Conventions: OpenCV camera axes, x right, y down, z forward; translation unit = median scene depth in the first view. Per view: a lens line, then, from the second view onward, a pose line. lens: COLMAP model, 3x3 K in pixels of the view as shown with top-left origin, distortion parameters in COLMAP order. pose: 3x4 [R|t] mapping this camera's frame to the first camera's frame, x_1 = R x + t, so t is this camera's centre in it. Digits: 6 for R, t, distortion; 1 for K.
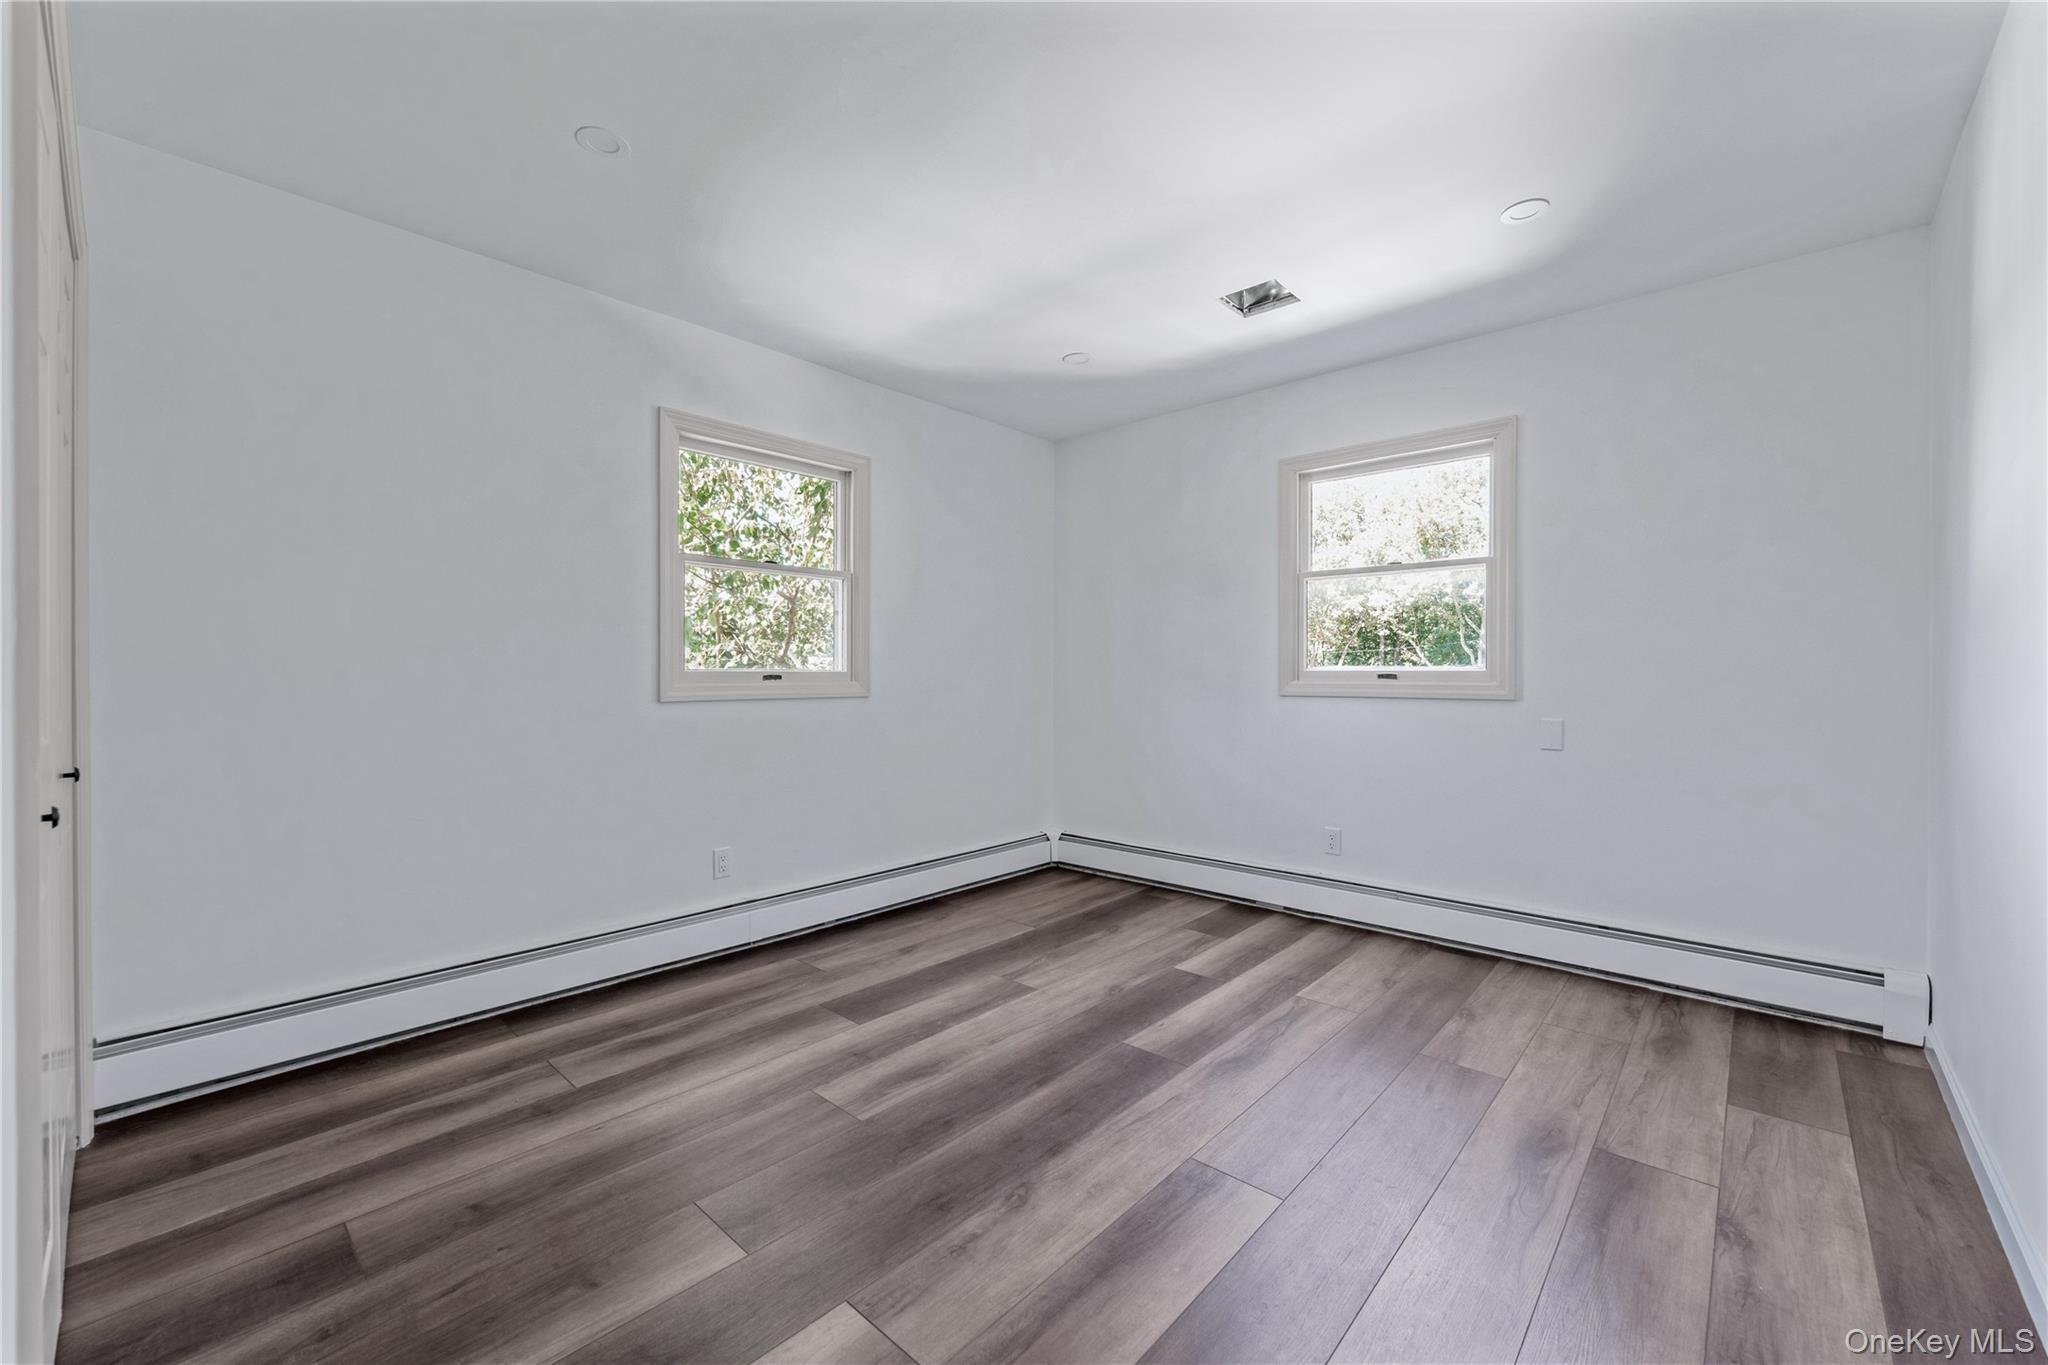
lens RADIAL K [[807.8, 0, 1038.4], [0, 807.8, 675.6], [0, 0, 1]] dist [0.012479, 0.000013]
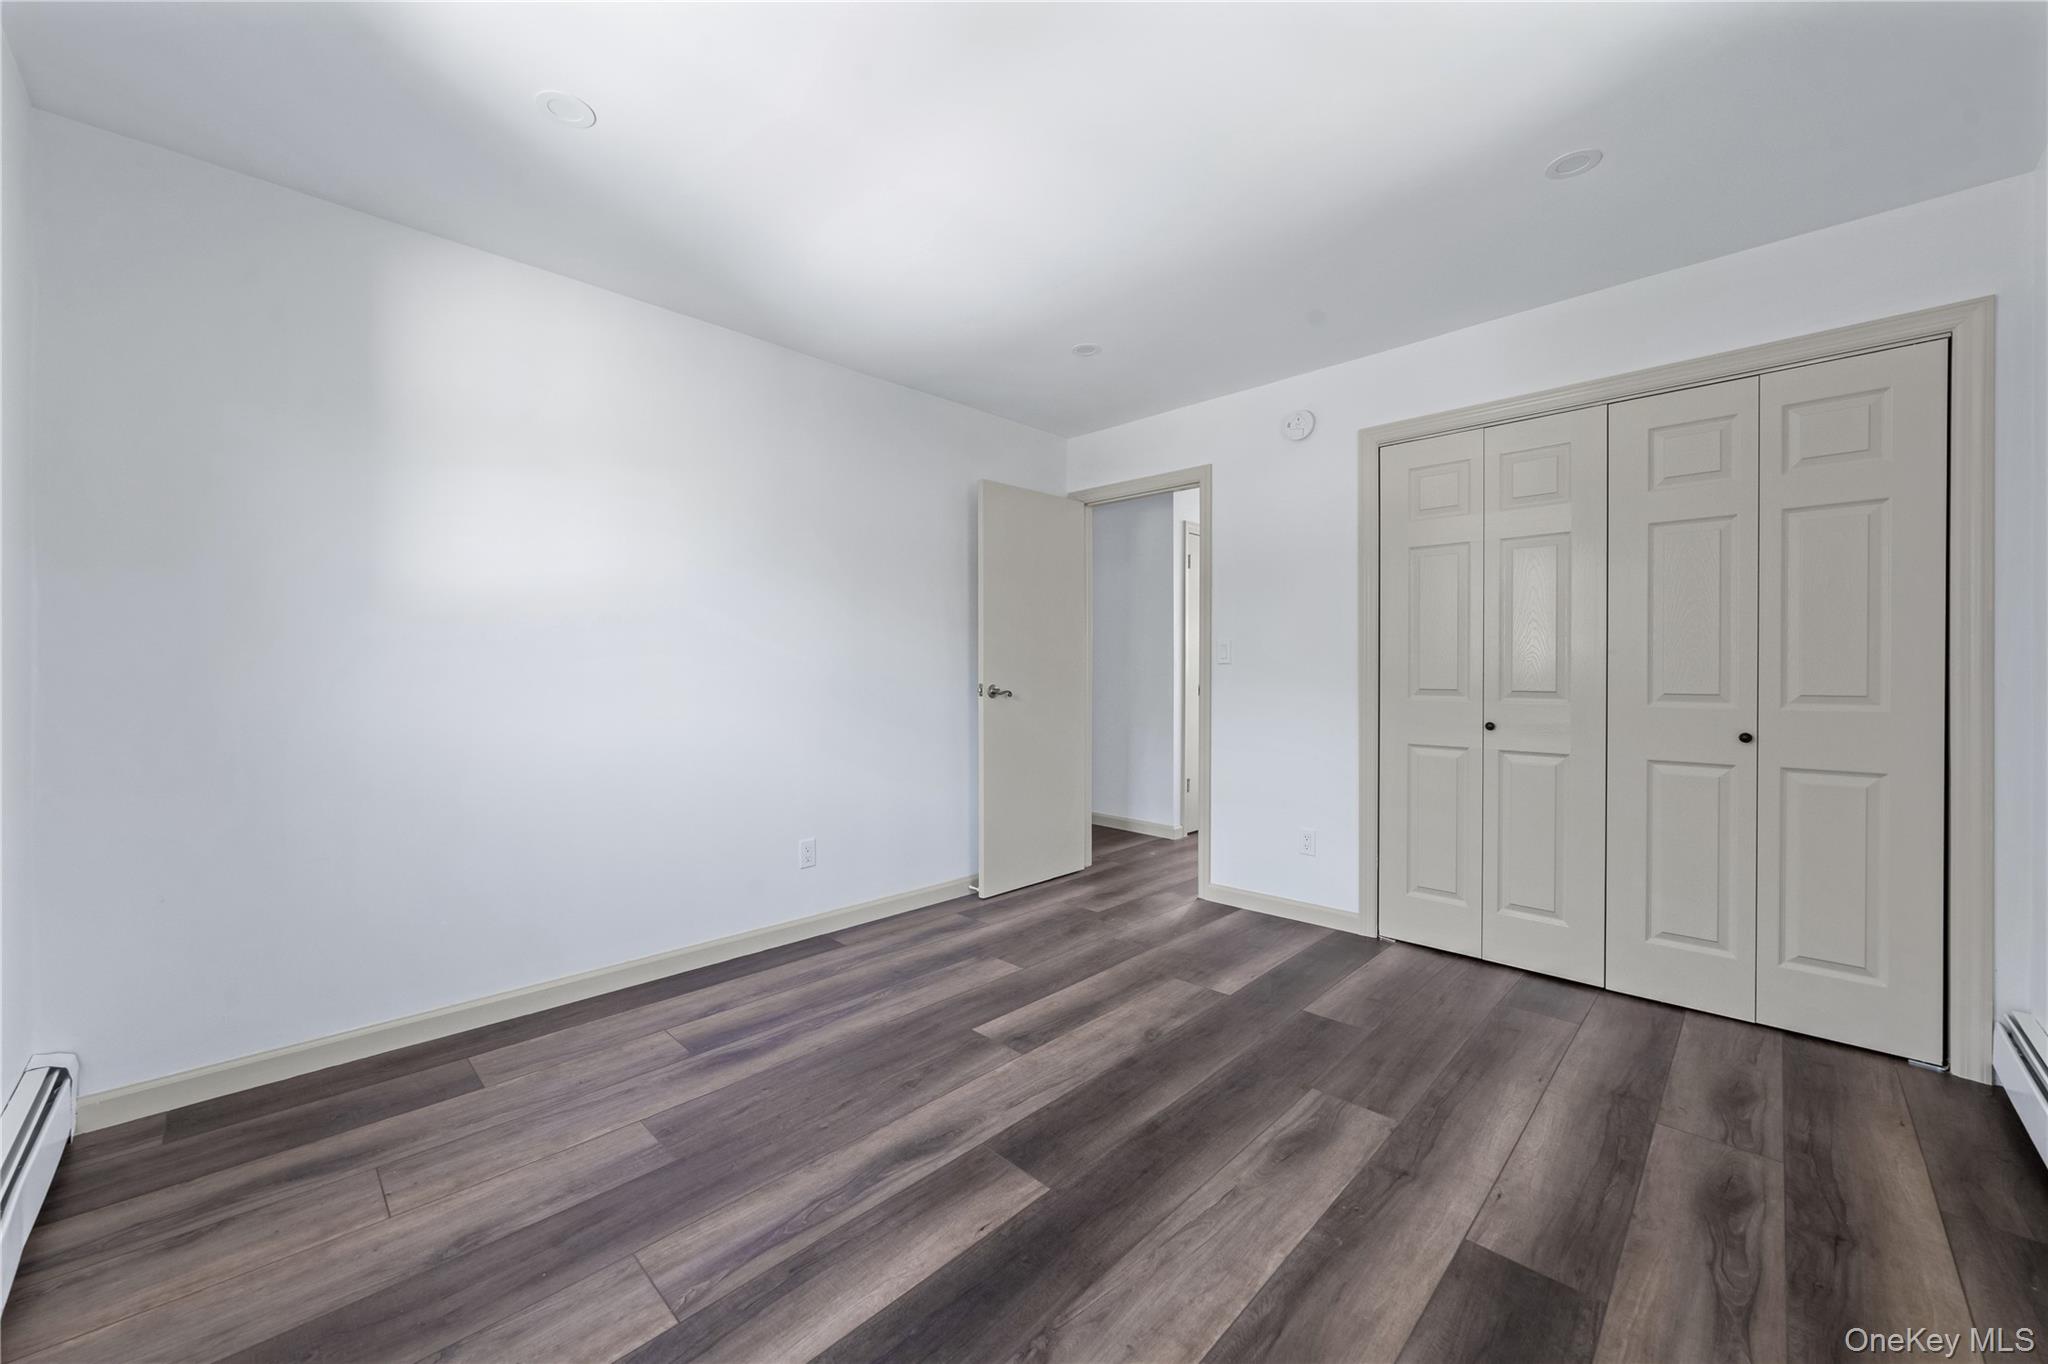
lens RADIAL K [[757.3, 0, 1023.0], [0, 757.3, 673.5], [0, 0, 1]] dist [0.000172, -0.000041]
pose [[-0.998367, -0.001724, 0.057100, 0.099044], [-0.001331, 0.999975, 0.006921, -0.009750], [-0.057111, 0.006834, -0.998344, 1.803854]]
